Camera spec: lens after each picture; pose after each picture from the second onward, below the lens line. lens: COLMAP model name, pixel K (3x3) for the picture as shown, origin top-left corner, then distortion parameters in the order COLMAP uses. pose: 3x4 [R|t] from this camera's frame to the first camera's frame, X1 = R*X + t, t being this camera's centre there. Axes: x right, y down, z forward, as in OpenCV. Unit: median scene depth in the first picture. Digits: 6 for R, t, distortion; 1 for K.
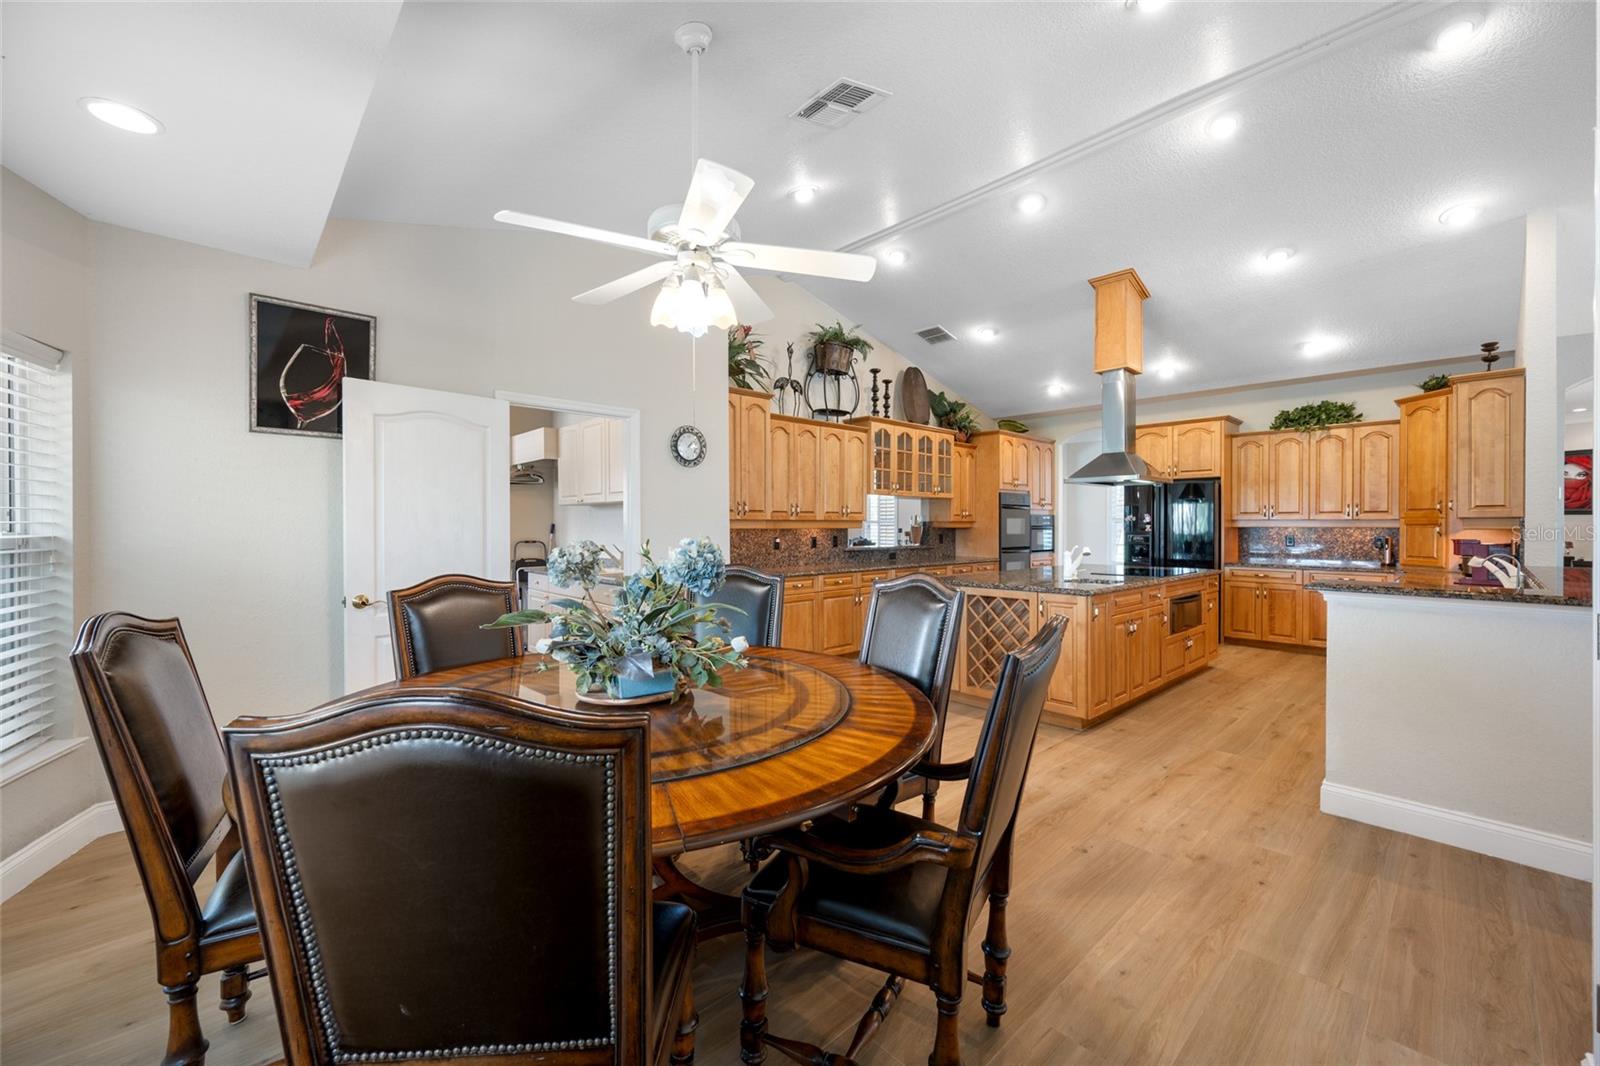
lens RADIAL K [[645.8, 0, 800.0], [0, 645.8, 533.0], [0, 0, 1]] dist [-0.001356, -0.000164]
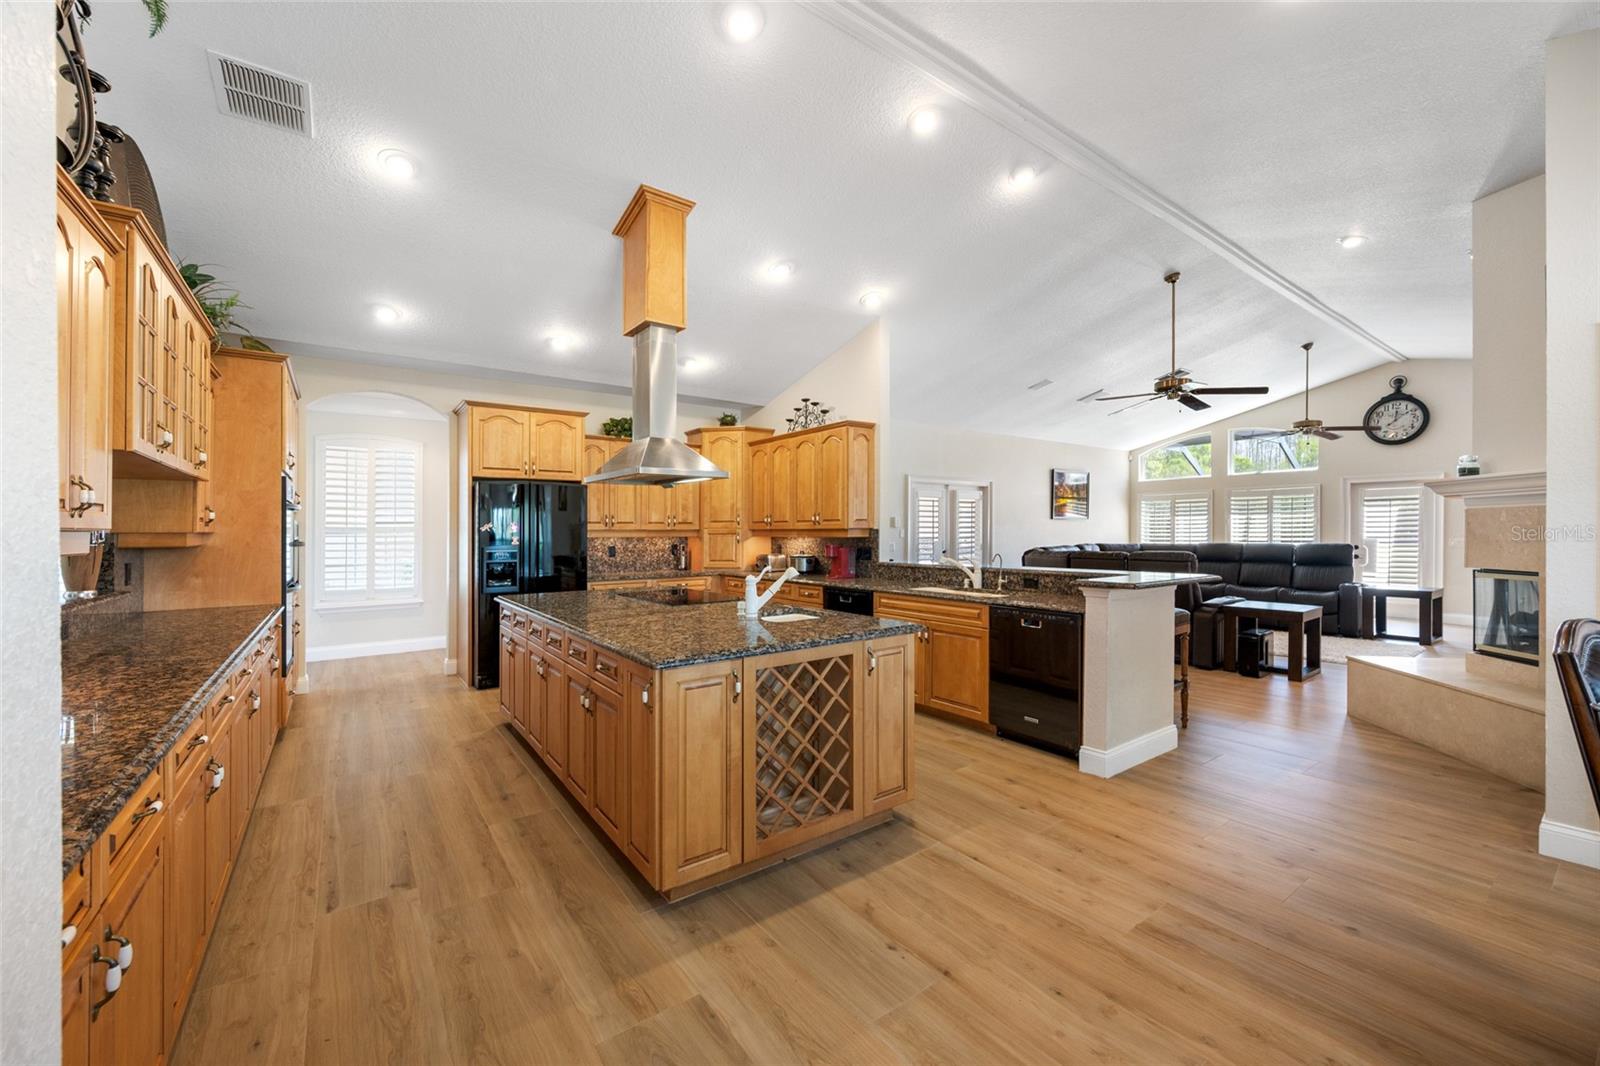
lens RADIAL K [[627.8, 0, 800.0], [0, 627.8, 533.0], [0, 0, 1]] dist [-0.000975, 0.000146]
pose [[0.113044, -0.002521, 0.993587, -0.195003], [0.020873, 0.999782, 0.000162, -0.011973], [-0.993371, 0.020721, 0.113072, 0.725693]]
